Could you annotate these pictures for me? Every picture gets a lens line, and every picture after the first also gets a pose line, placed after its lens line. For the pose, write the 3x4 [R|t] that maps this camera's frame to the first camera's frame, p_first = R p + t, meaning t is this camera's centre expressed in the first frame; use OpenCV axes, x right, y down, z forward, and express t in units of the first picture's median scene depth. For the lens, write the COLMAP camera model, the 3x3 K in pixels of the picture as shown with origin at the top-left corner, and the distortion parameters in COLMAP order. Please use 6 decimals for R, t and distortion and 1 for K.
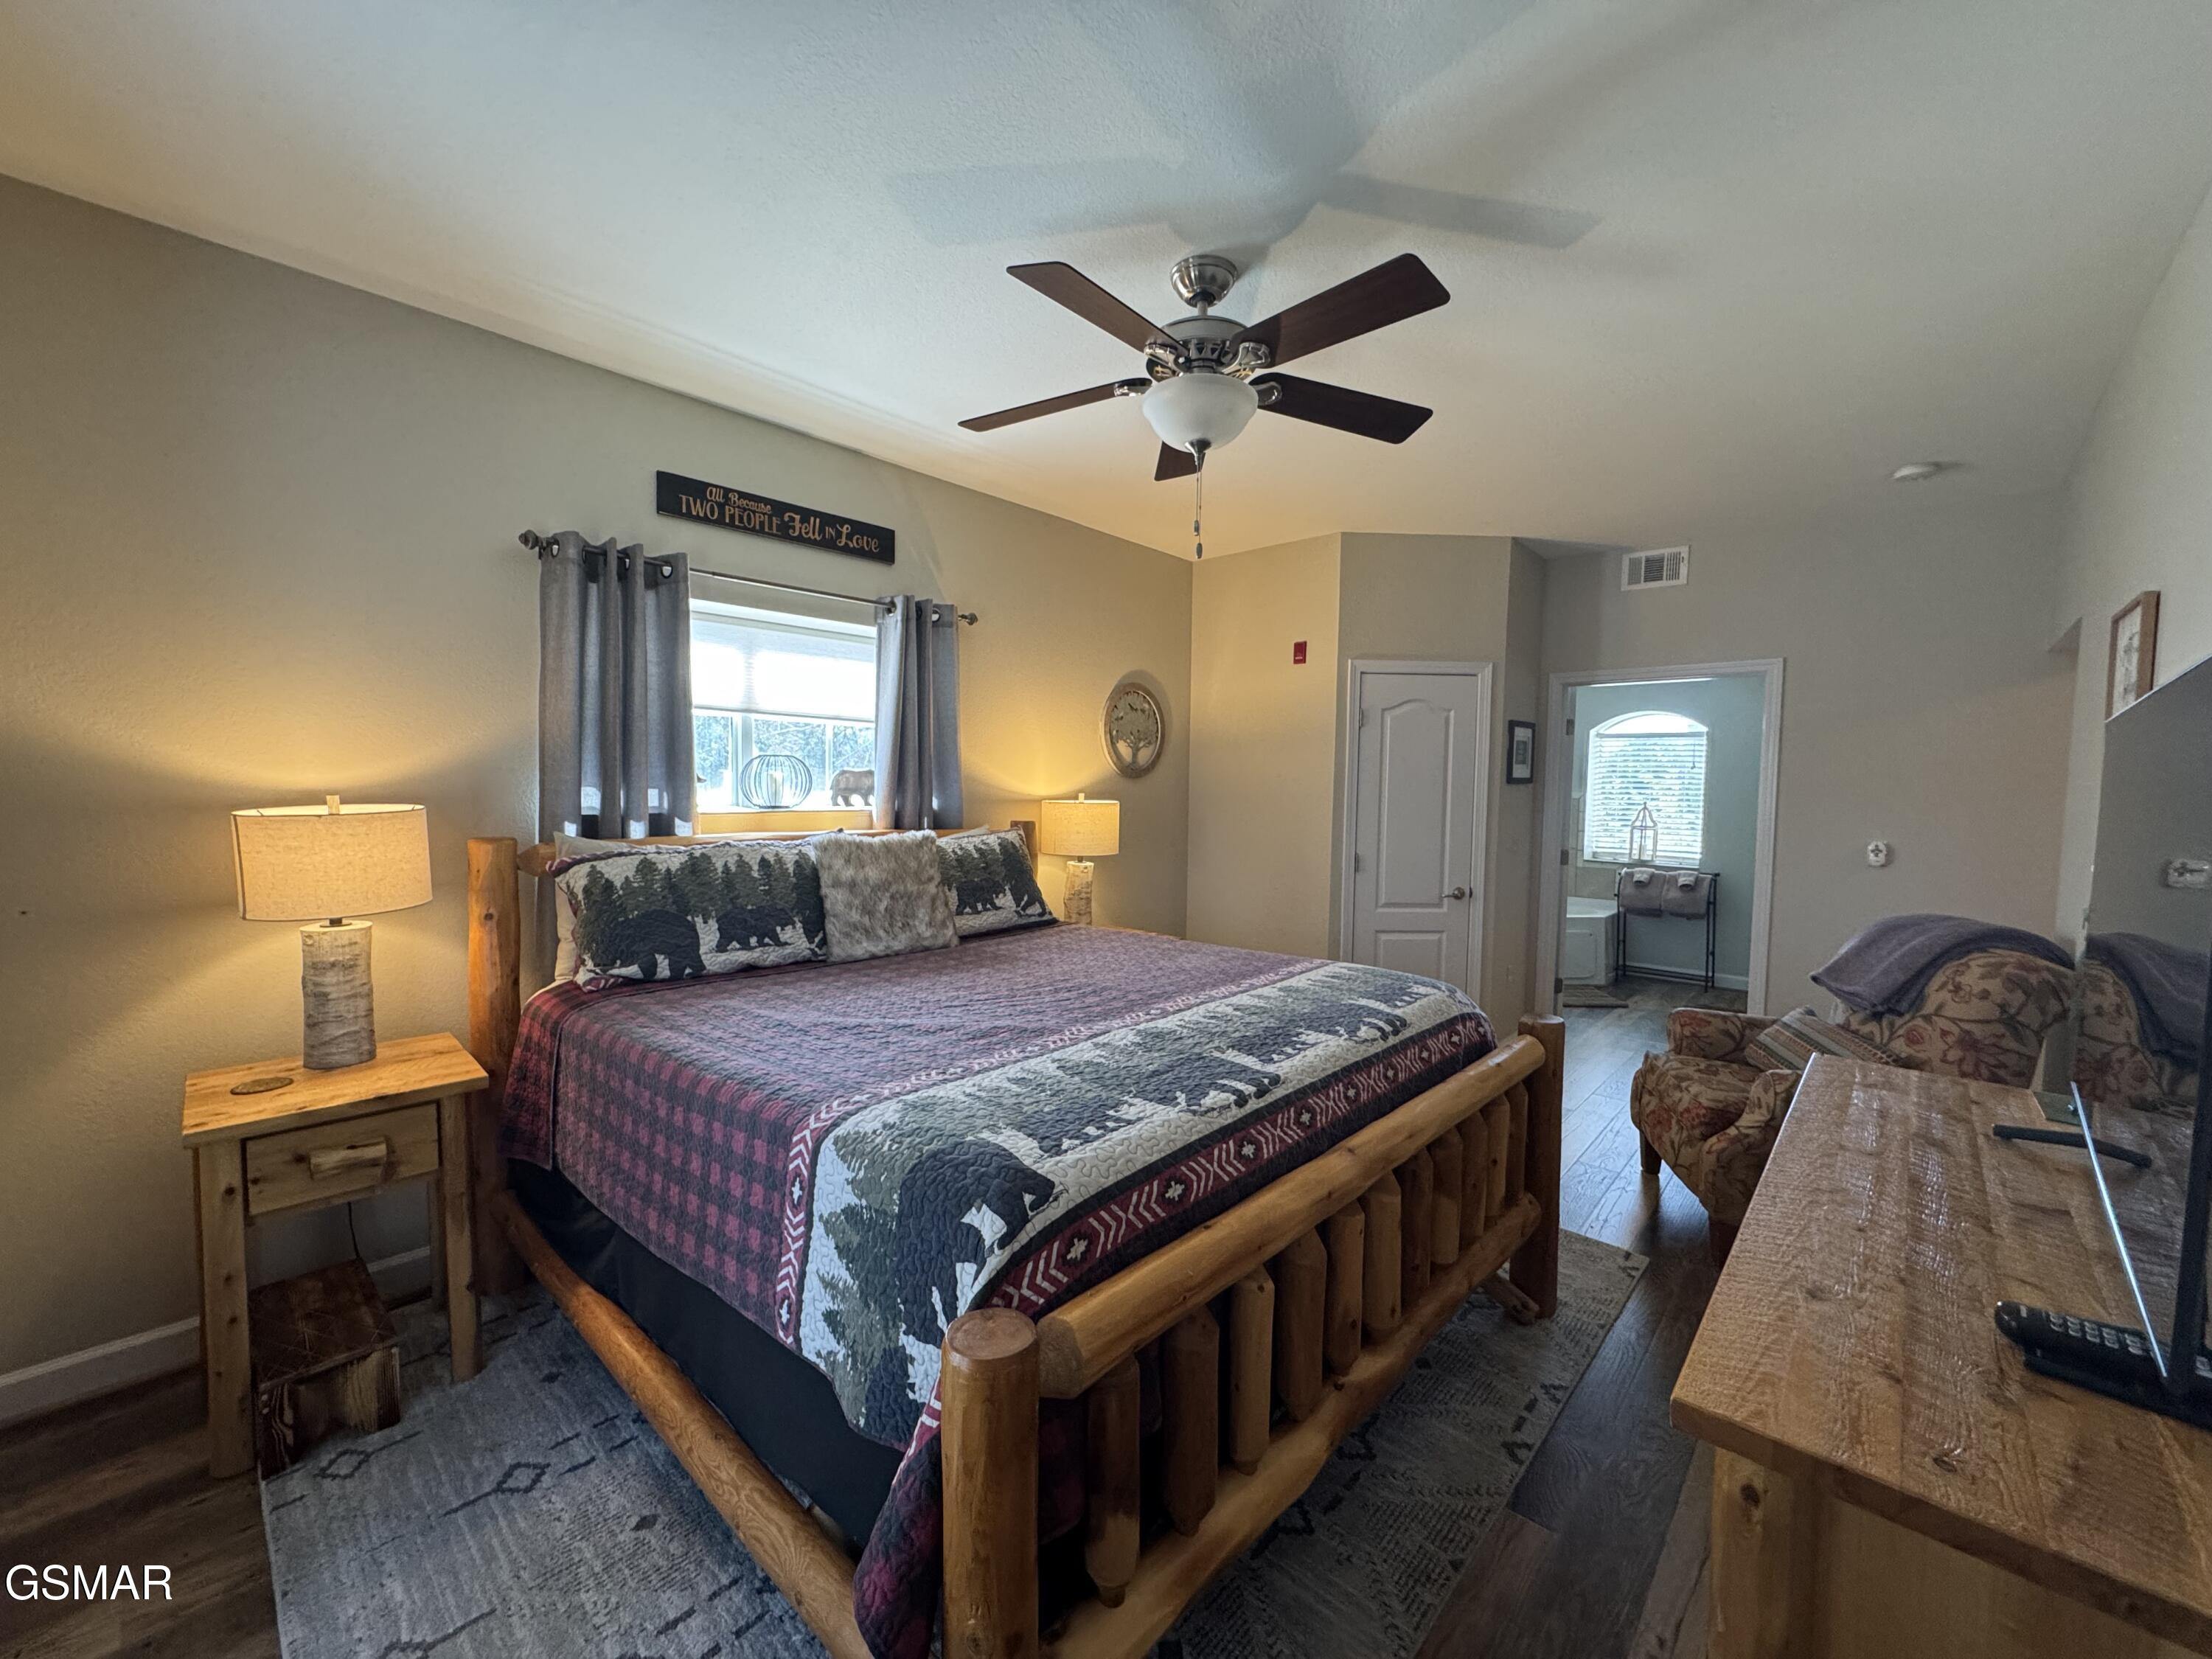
lens RADIAL K [[883.0, 0, 1100.1], [0, 883.0, 825.8], [0, 0, 1]] dist [-0.002747, 0.000757]
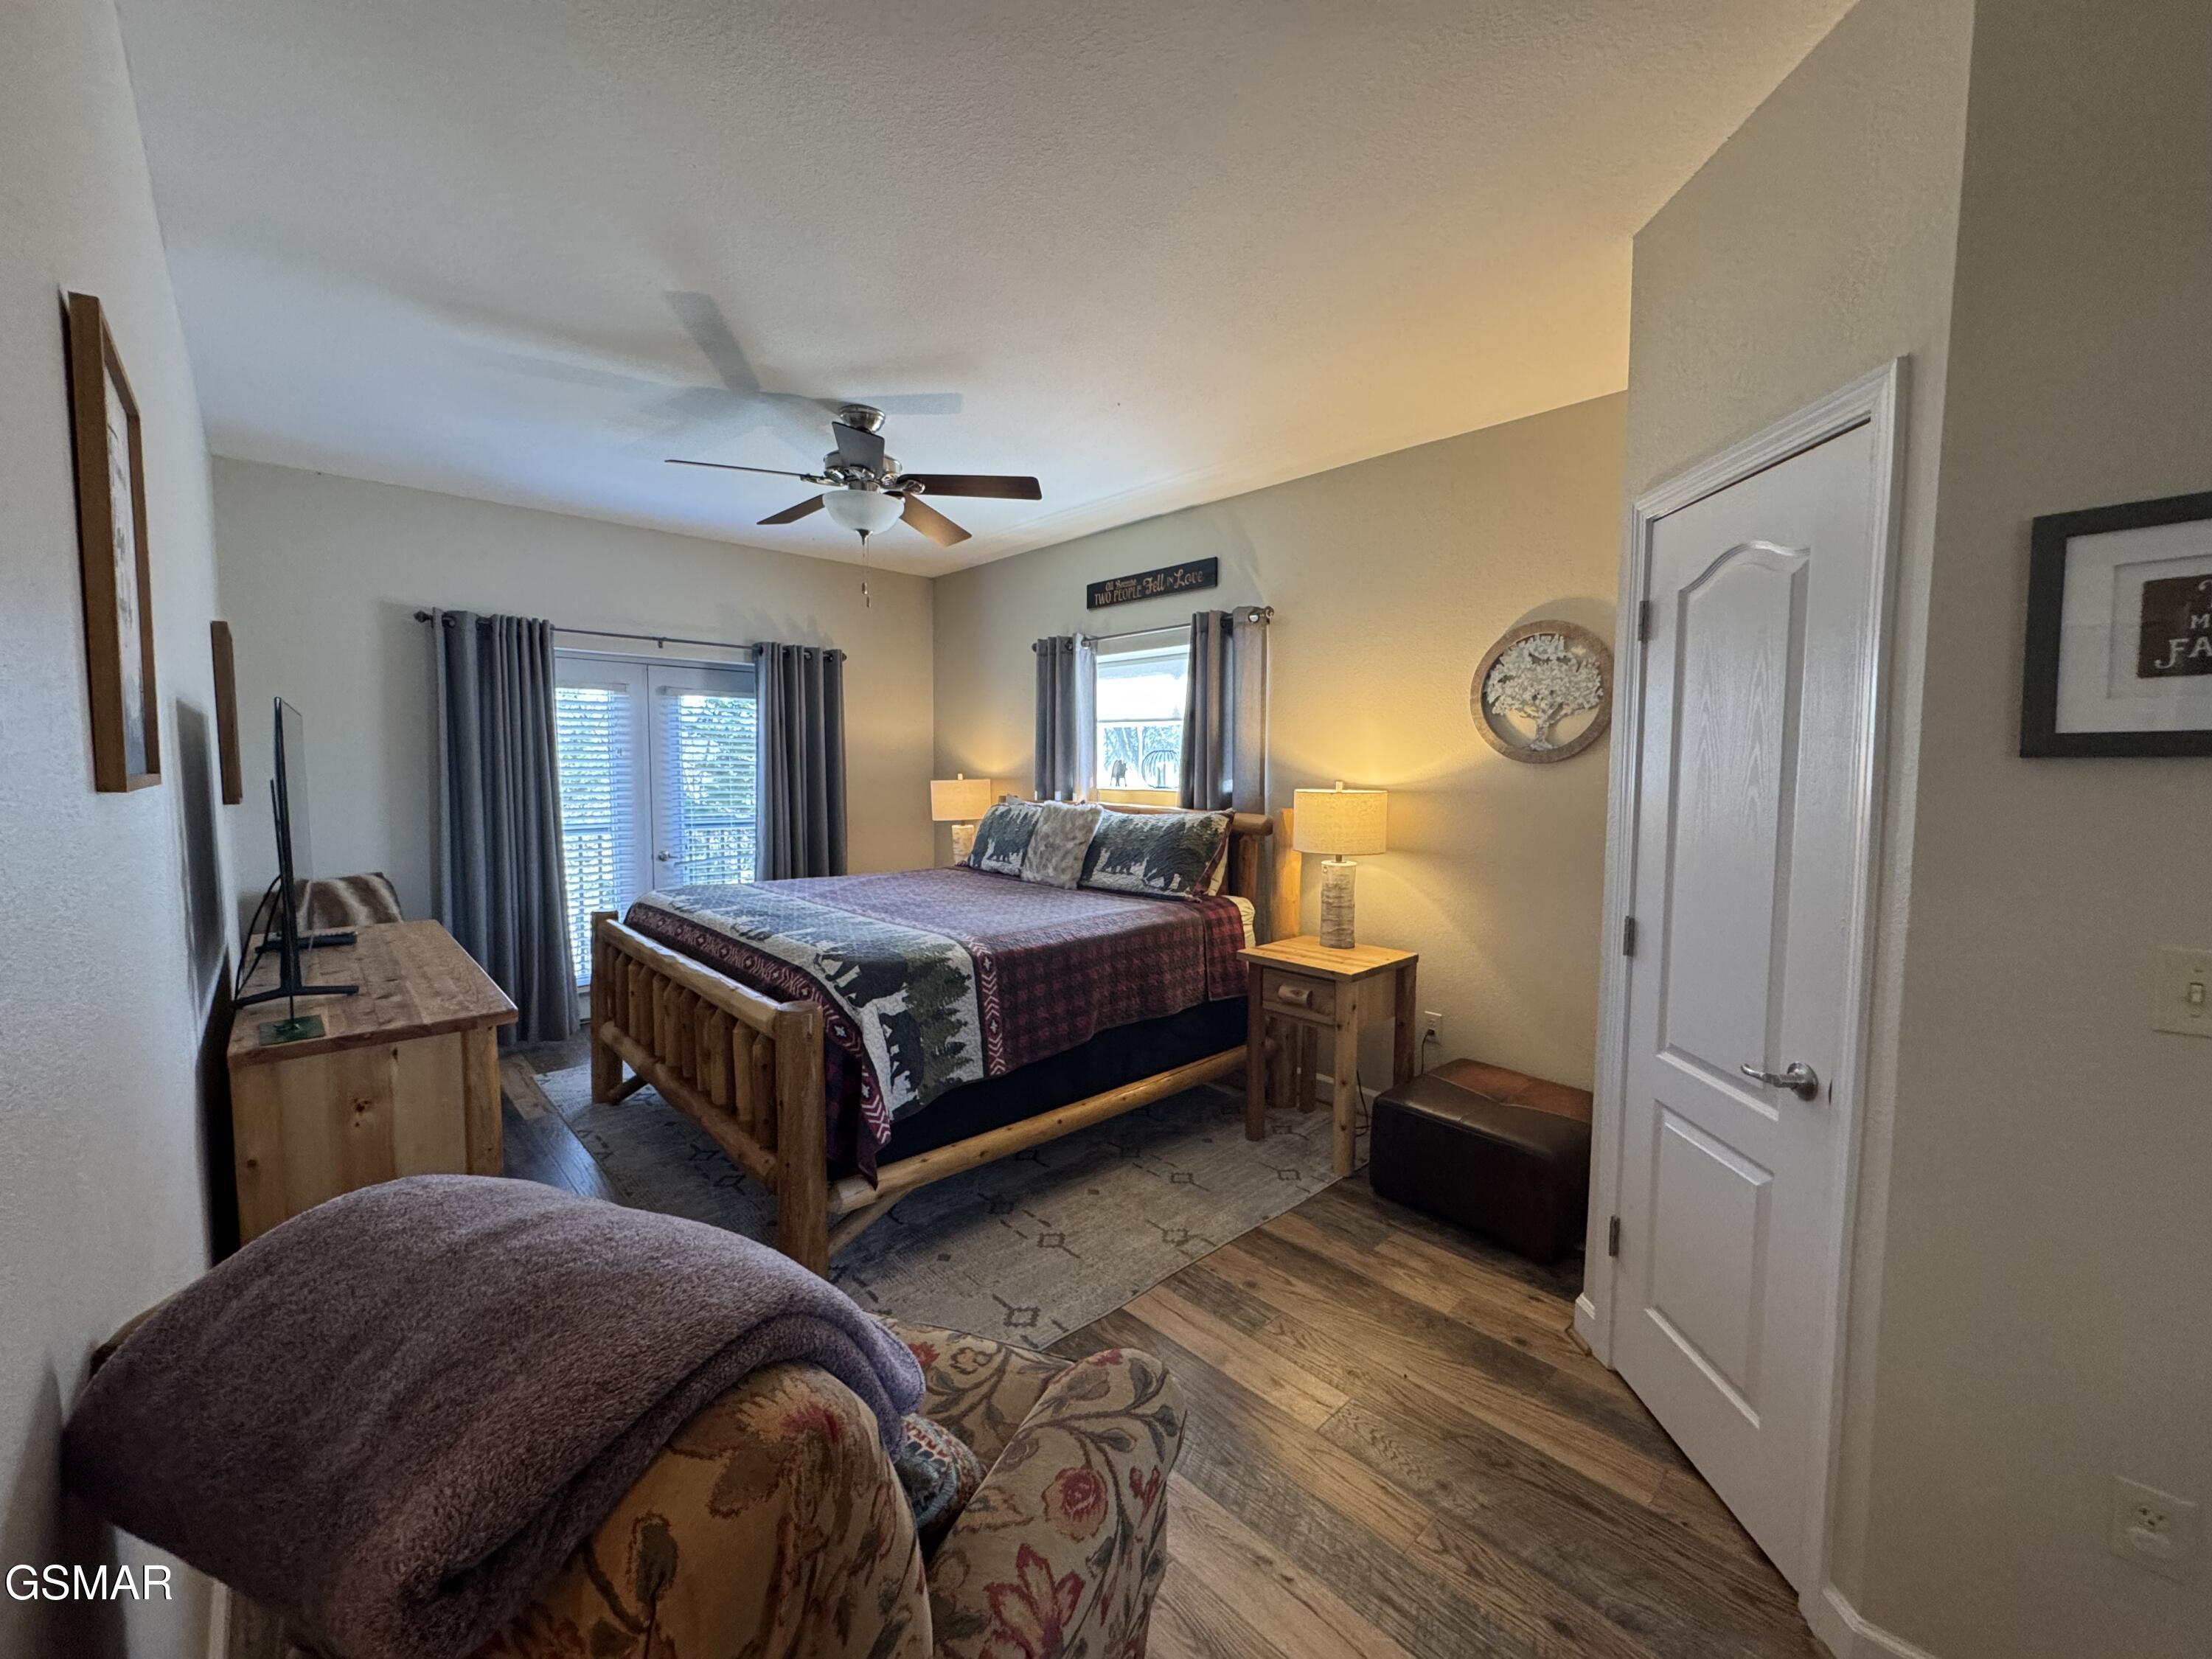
lens RADIAL K [[883.0, 0, 1100.7], [0, 883.0, 824.5], [0, 0, 1]] dist [-0.002747, 0.000757]
pose [[-0.075908, 0.049849, -0.995868, 1.044224], [-0.058950, 0.996778, 0.054388, -0.033937], [0.995371, 0.062835, -0.072725, 1.021019]]
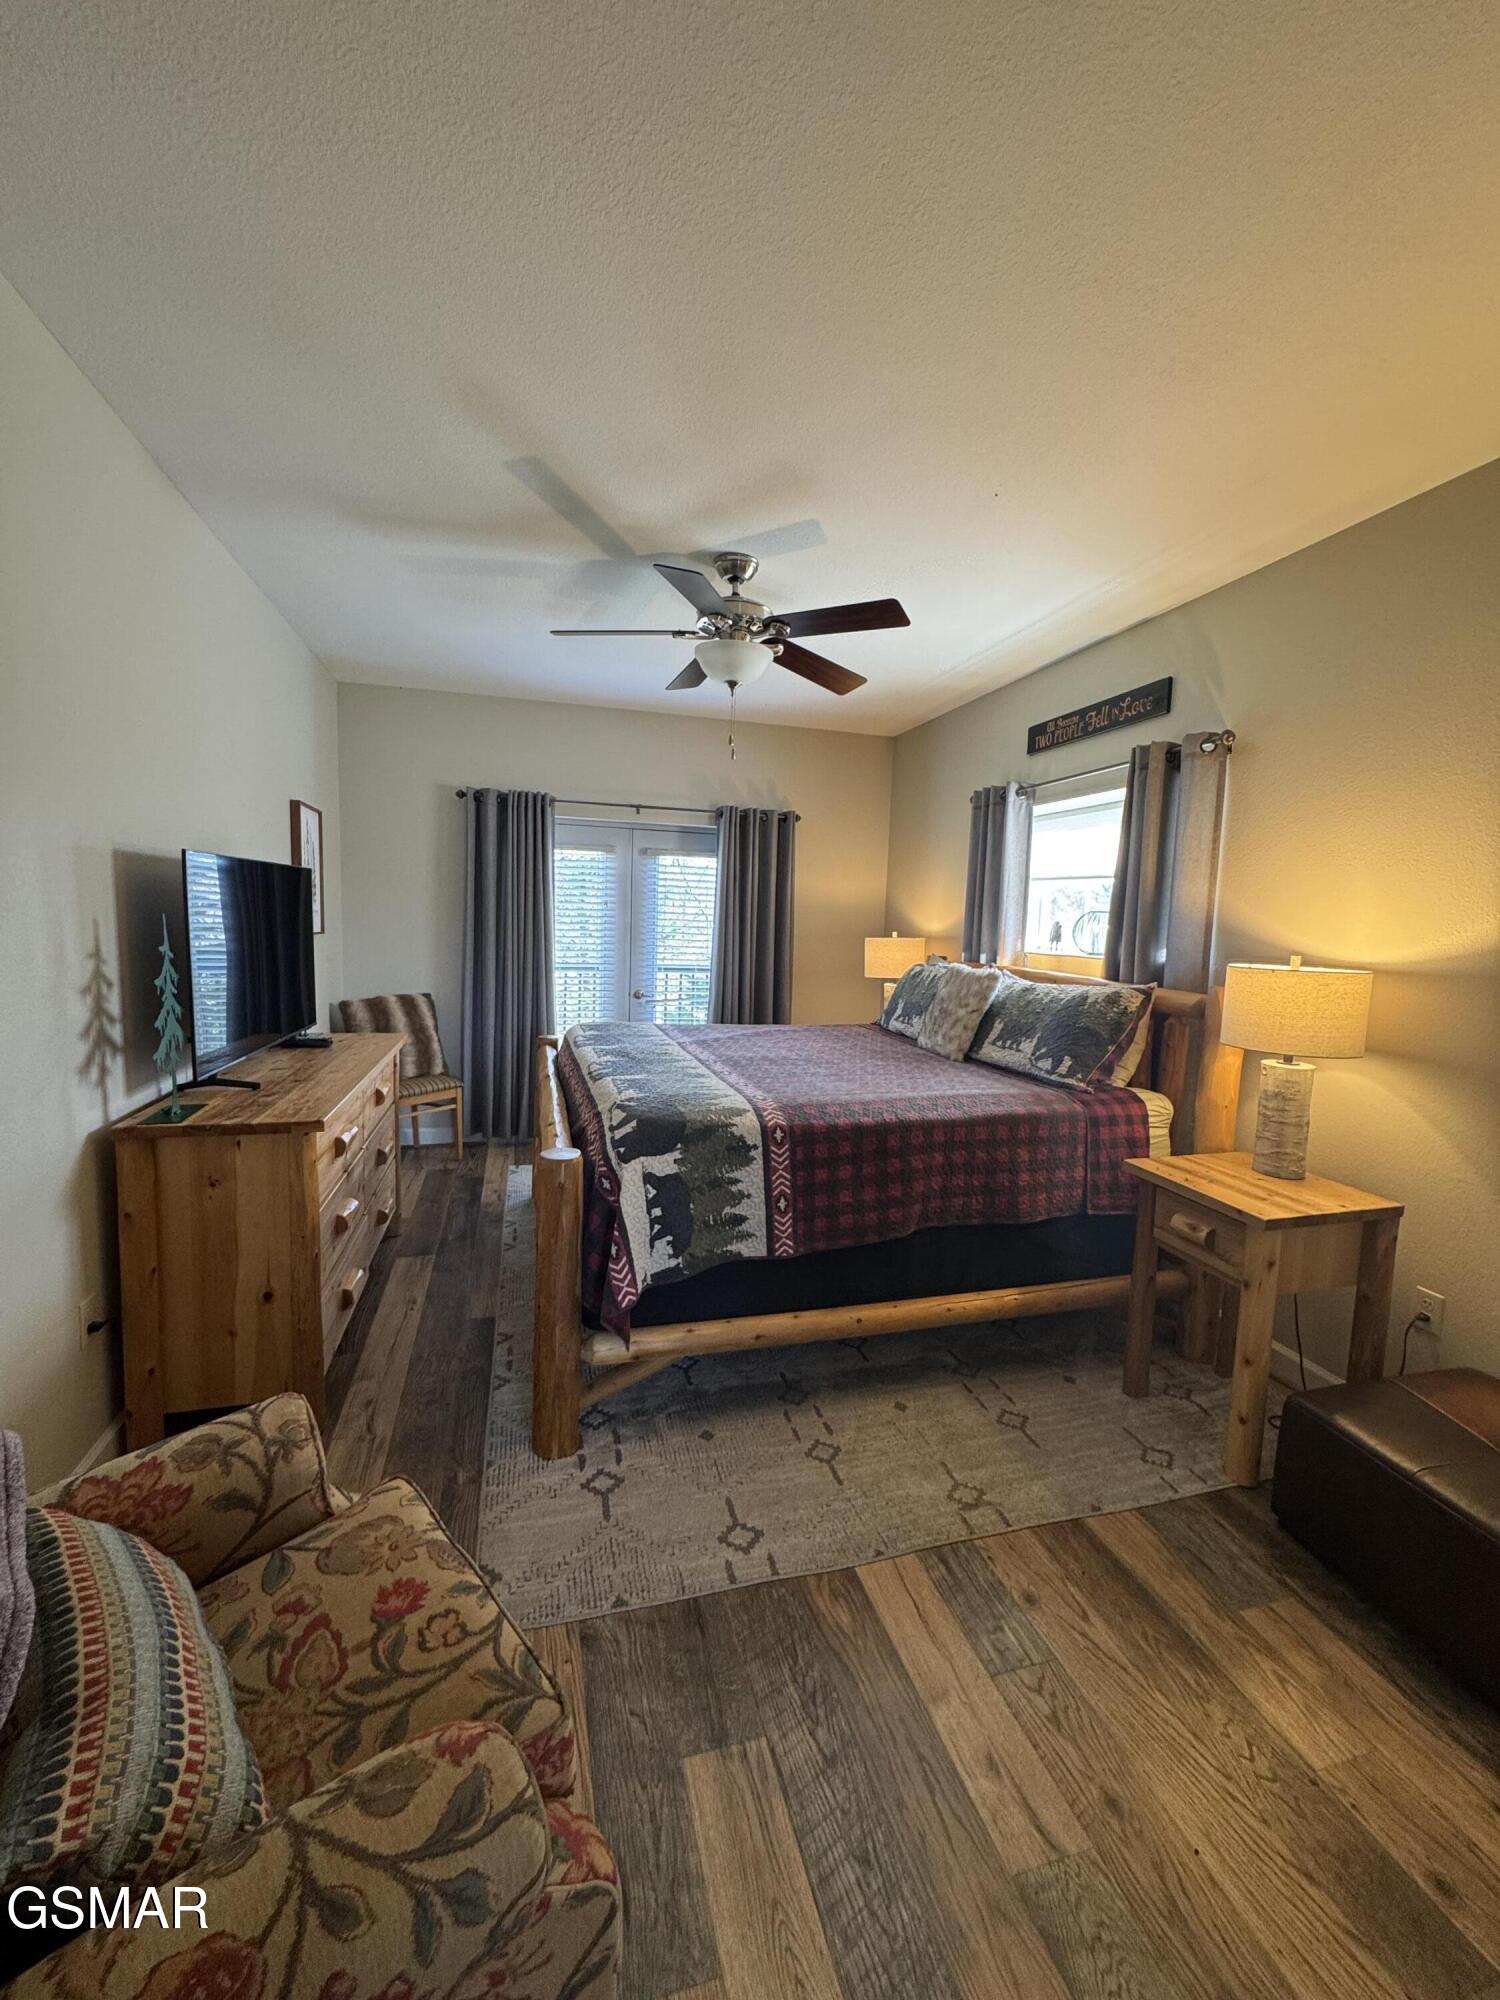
lens RADIAL K [[798.4, 0, 753.0], [0, 798.4, 994.2], [0, 0, 1]] dist [-0.002747, 0.000757]
pose [[-0.520668, 0.047851, -0.852417, 0.828390], [-0.085608, 0.990470, 0.107891, -0.045704], [0.849456, 0.129149, -0.511610, 1.181221]]
